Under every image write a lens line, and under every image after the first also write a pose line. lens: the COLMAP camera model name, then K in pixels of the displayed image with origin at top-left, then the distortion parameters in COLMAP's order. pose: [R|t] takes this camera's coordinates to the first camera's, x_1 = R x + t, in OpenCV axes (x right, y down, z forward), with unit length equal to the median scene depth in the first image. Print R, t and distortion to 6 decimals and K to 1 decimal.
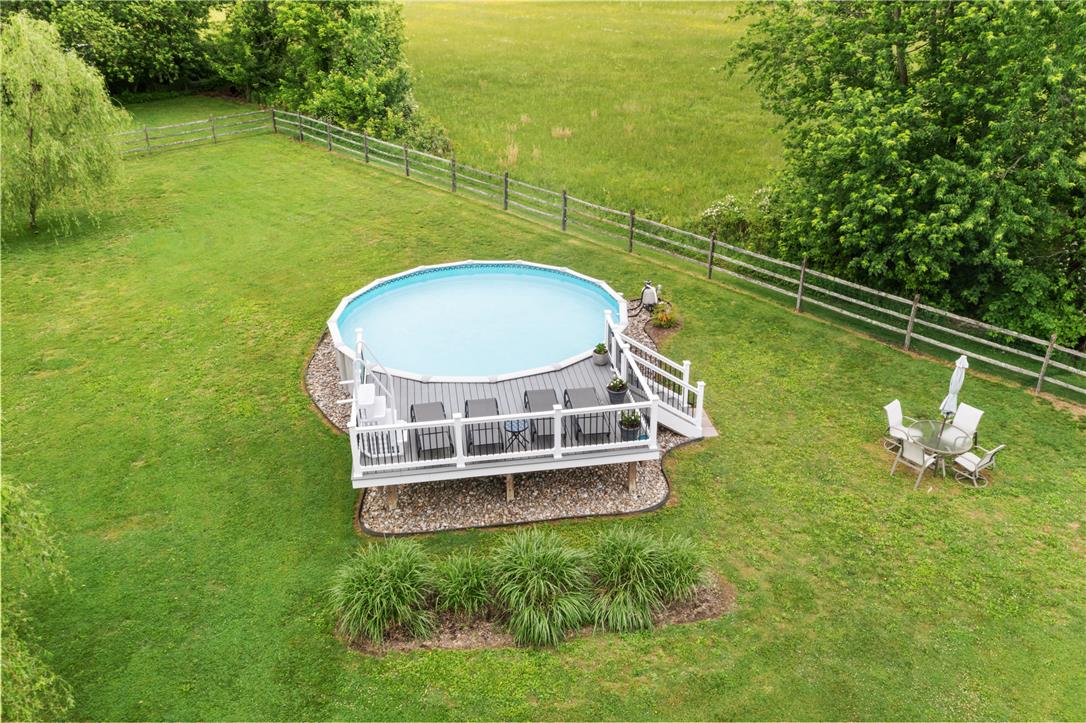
lens RADIAL K [[850.6, 0, 543.0], [0, 850.6, 361.5], [0, 0, 1]] dist [-0.014021, -0.001784]
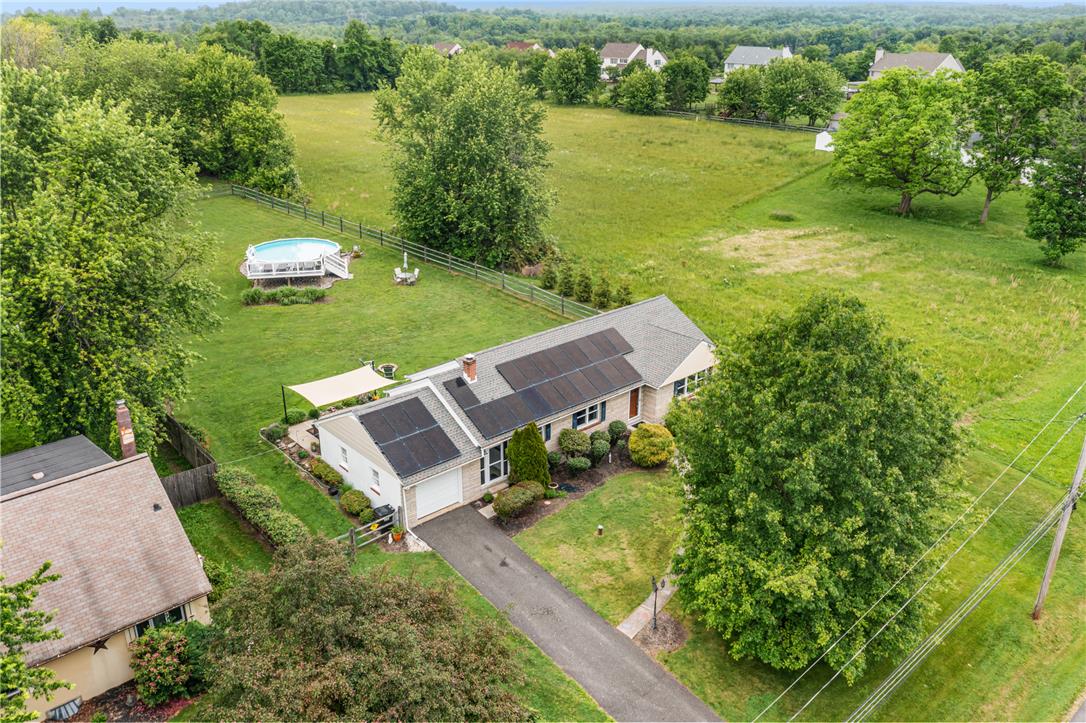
lens RADIAL K [[850.6, 0, 543.0], [0, 850.6, 361.5], [0, 0, 1]] dist [-0.014021, -0.001784]
pose [[0.998961, 0.005136, 0.045272, 0.393854], [-0.001712, 0.997156, -0.075348, 0.328415], [-0.045530, 0.075192, 0.996129, -1.205023]]
